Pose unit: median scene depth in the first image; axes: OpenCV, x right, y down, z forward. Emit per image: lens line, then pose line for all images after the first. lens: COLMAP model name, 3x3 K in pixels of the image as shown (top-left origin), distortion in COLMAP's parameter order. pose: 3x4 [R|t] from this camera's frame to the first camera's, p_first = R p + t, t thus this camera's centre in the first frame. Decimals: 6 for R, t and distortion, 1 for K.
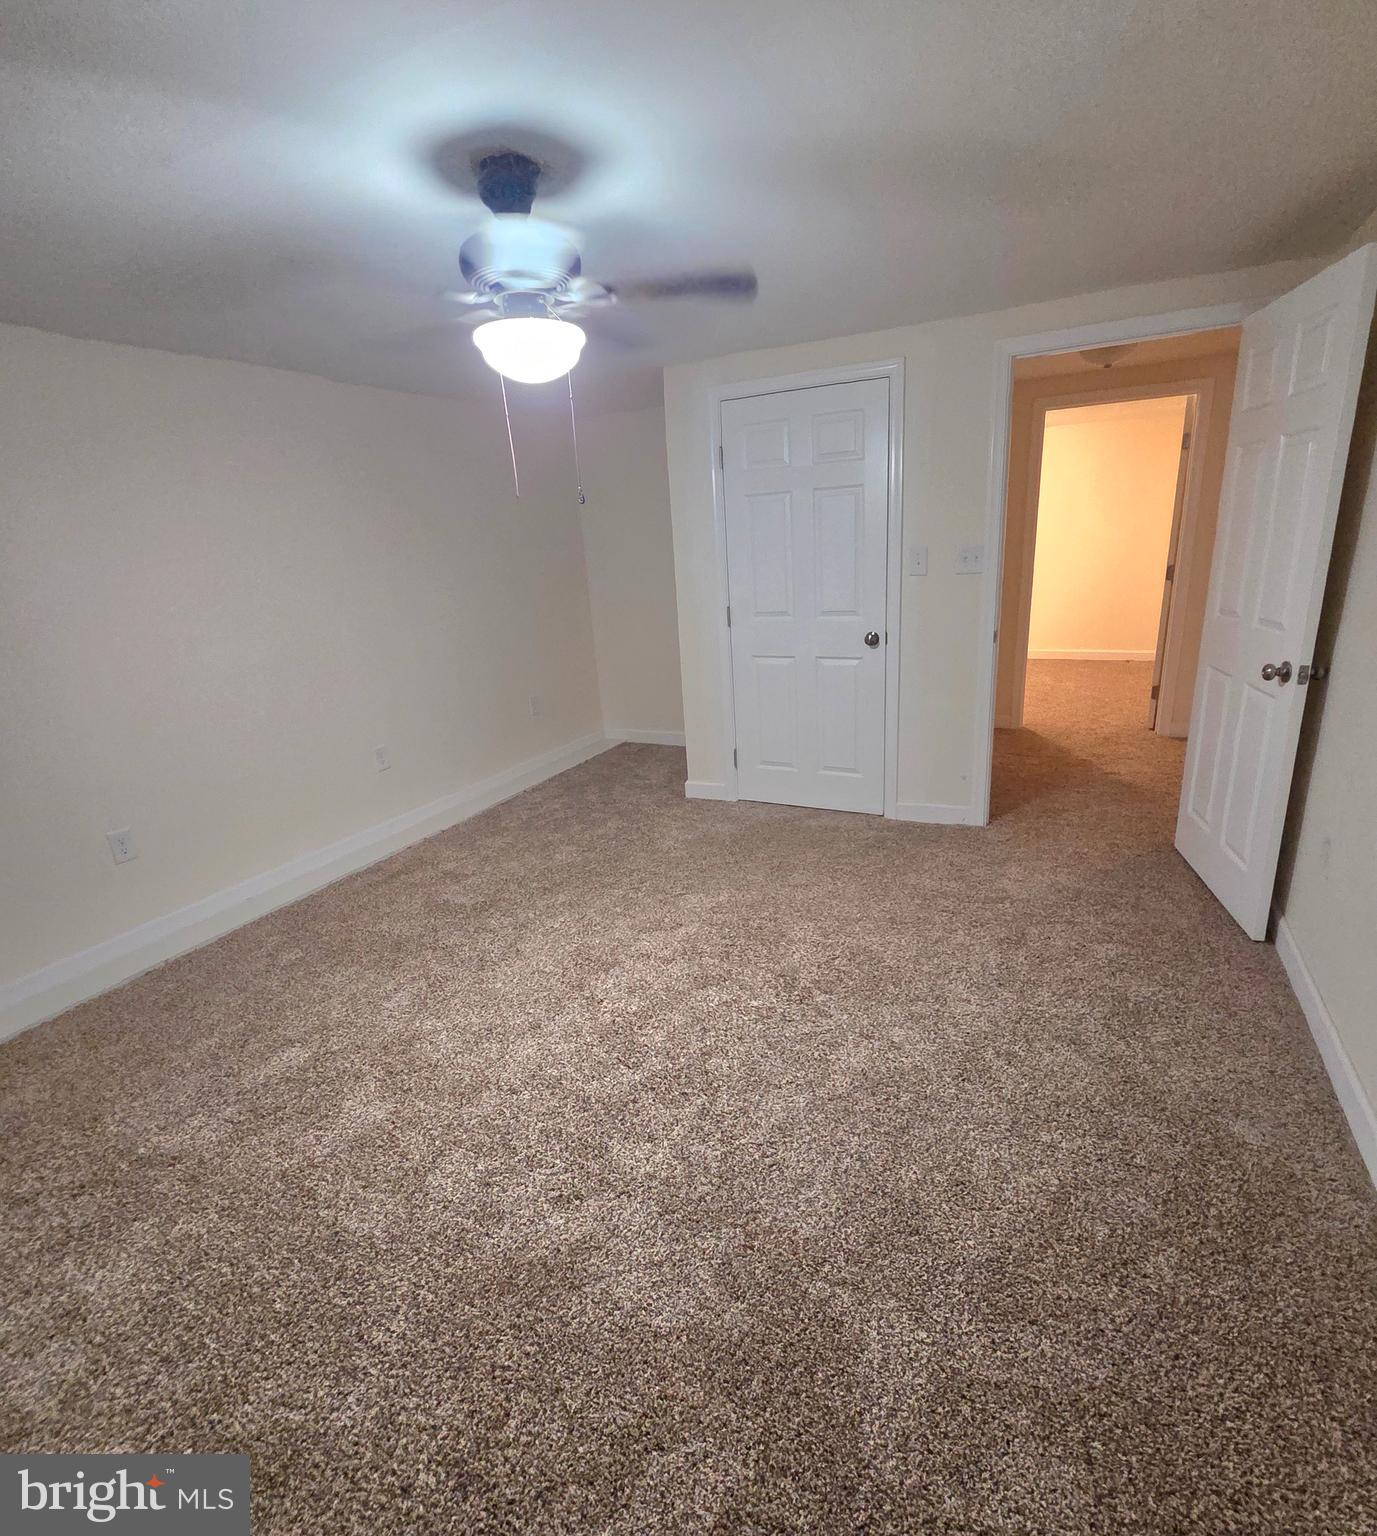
lens RADIAL K [[778.1, 0, 704.1], [0, 778.1, 764.8], [0, 0, 1]] dist [0.027312, -0.000609]
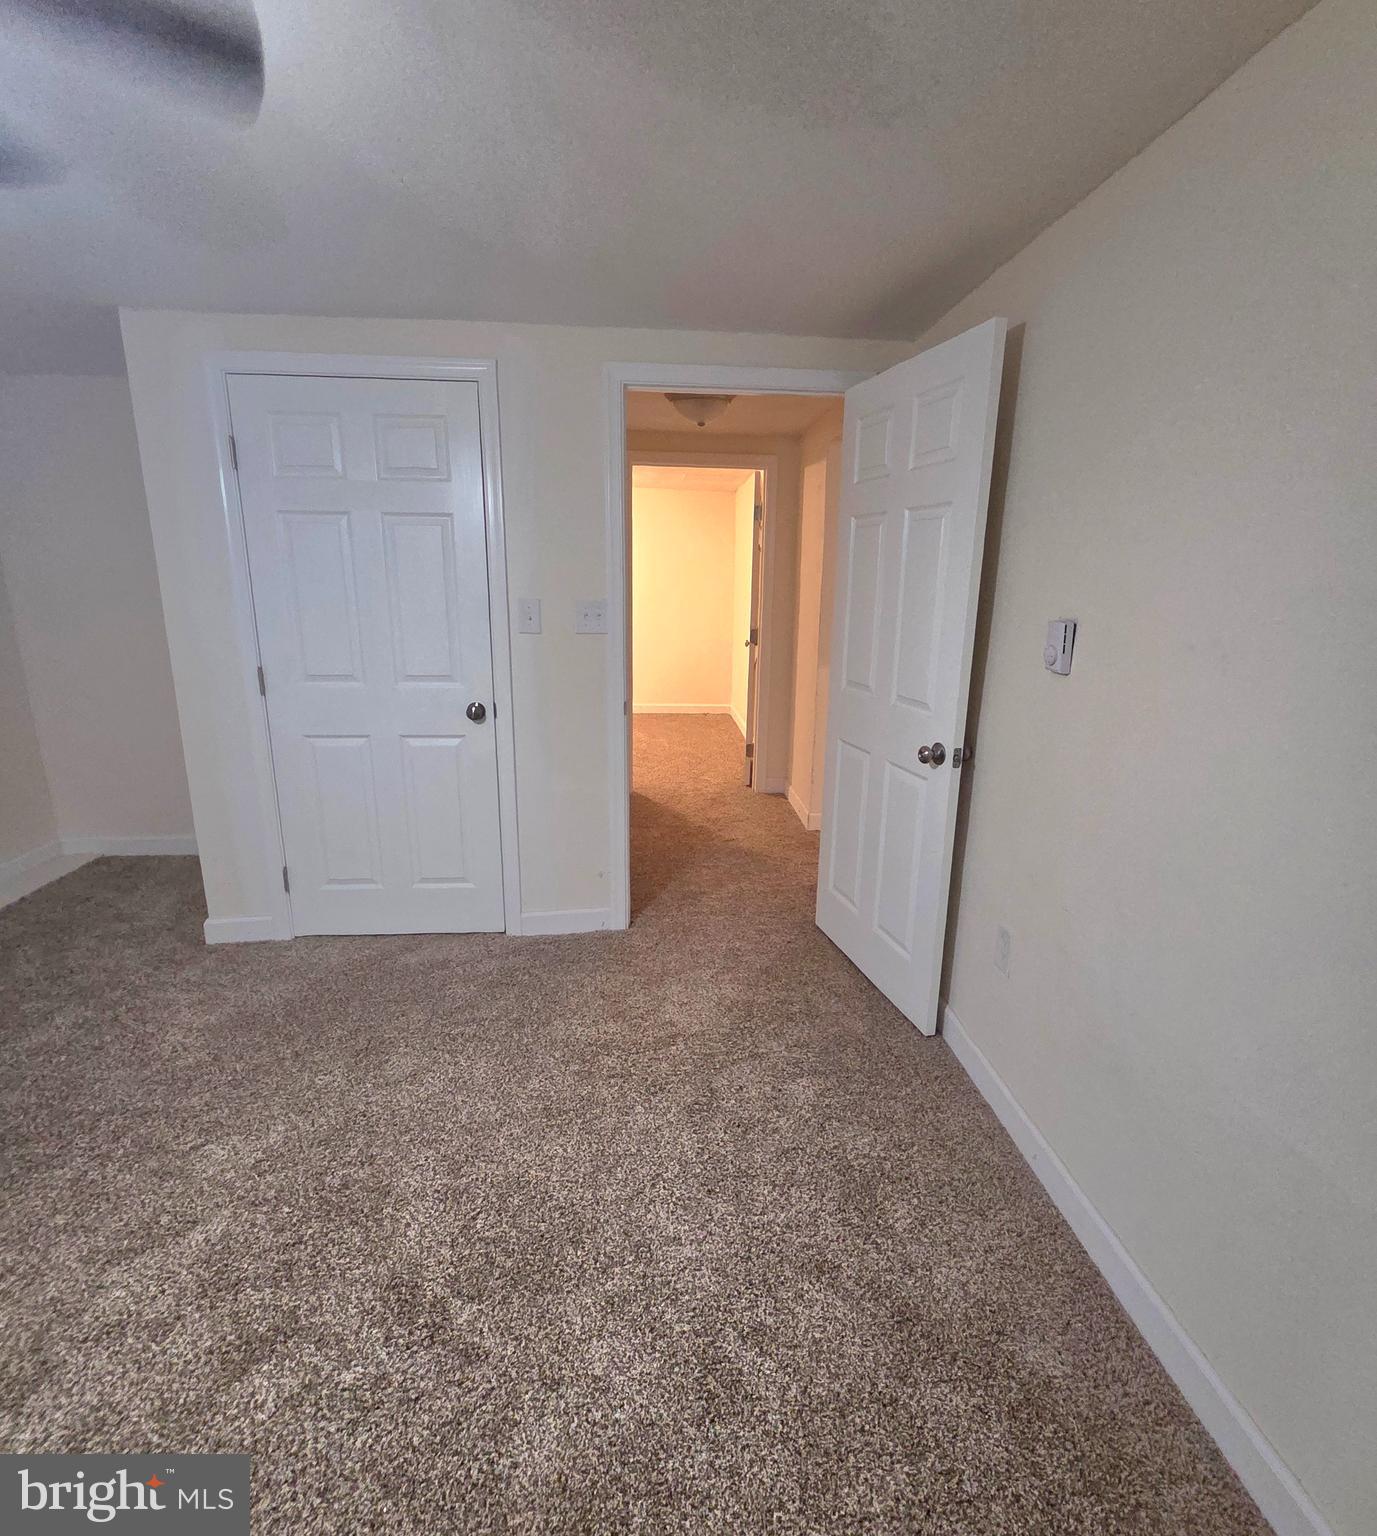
lens RADIAL K [[730.6, 0, 691.2], [0, 730.6, 751.2], [0, 0, 1]] dist [-0.000498, -0.001555]
pose [[0.854659, -0.055253, 0.516241, 0.021387], [0.085837, 0.995675, -0.035540, -0.078368], [-0.512045, 0.074687, 0.855705, 0.274159]]
